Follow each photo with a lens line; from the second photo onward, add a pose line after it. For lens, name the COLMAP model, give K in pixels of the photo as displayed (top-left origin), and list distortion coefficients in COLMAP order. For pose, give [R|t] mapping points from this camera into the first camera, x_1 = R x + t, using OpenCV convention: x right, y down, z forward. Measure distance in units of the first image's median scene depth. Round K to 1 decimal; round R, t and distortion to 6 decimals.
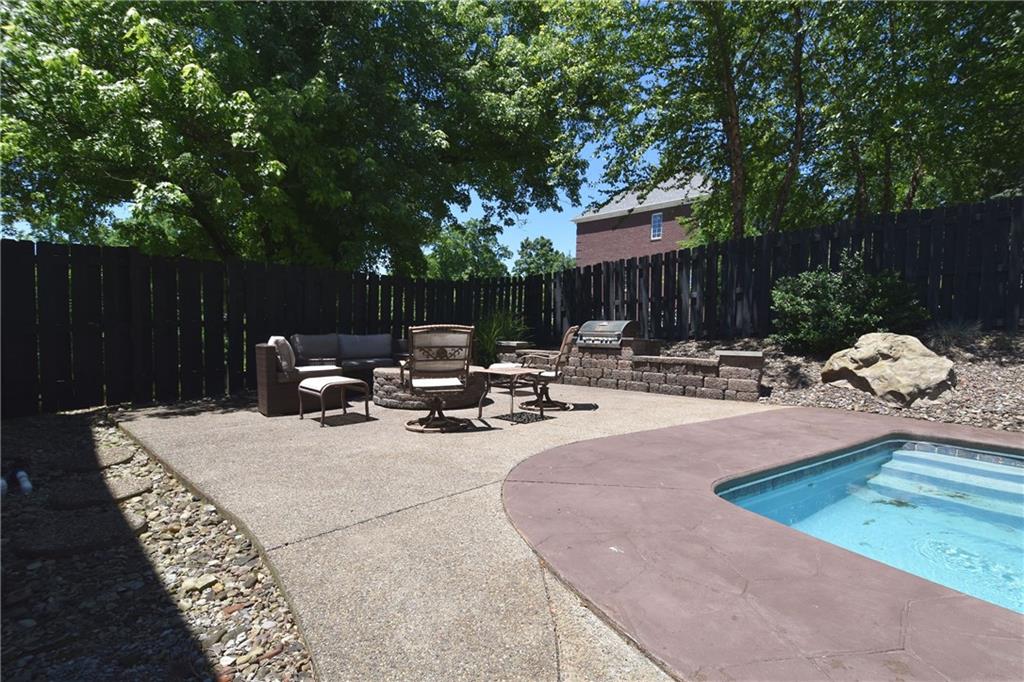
lens RADIAL K [[486.5, 0, 512.0], [0, 486.5, 341.0], [0, 0, 1]] dist [0.001030, -0.011306]
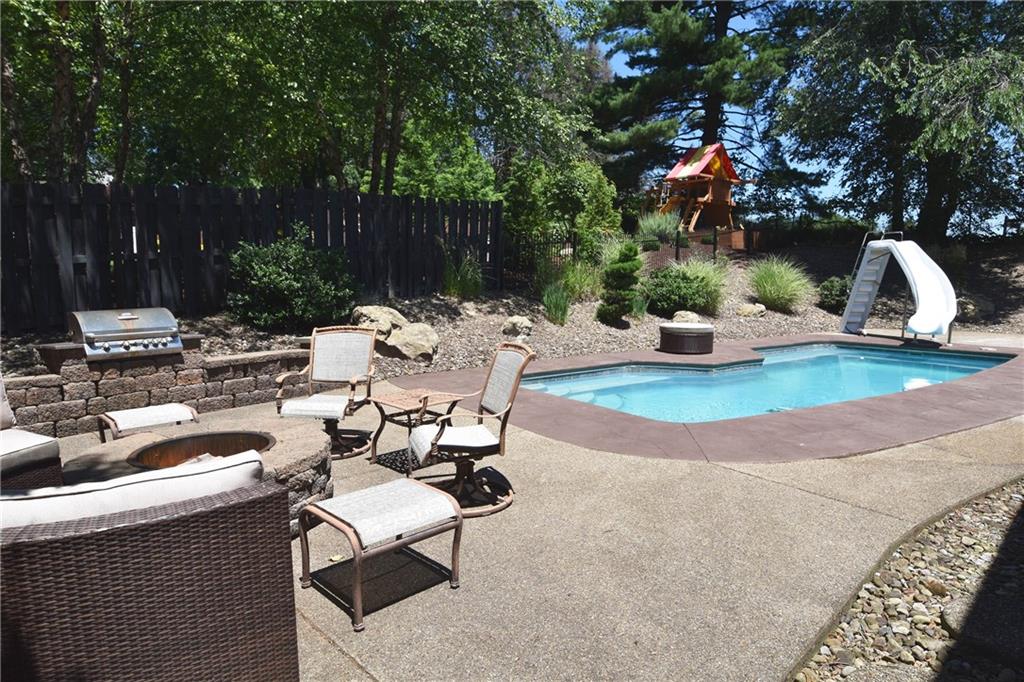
lens RADIAL K [[578.0, 0, 512.0], [0, 578.0, 341.0], [0, 0, 1]] dist [-0.001674, -0.000197]
pose [[0.014758, -0.119889, 0.992678, -0.609081], [0.037852, 0.992141, 0.119262, -0.086378], [-0.999174, 0.035815, 0.019180, 0.636355]]
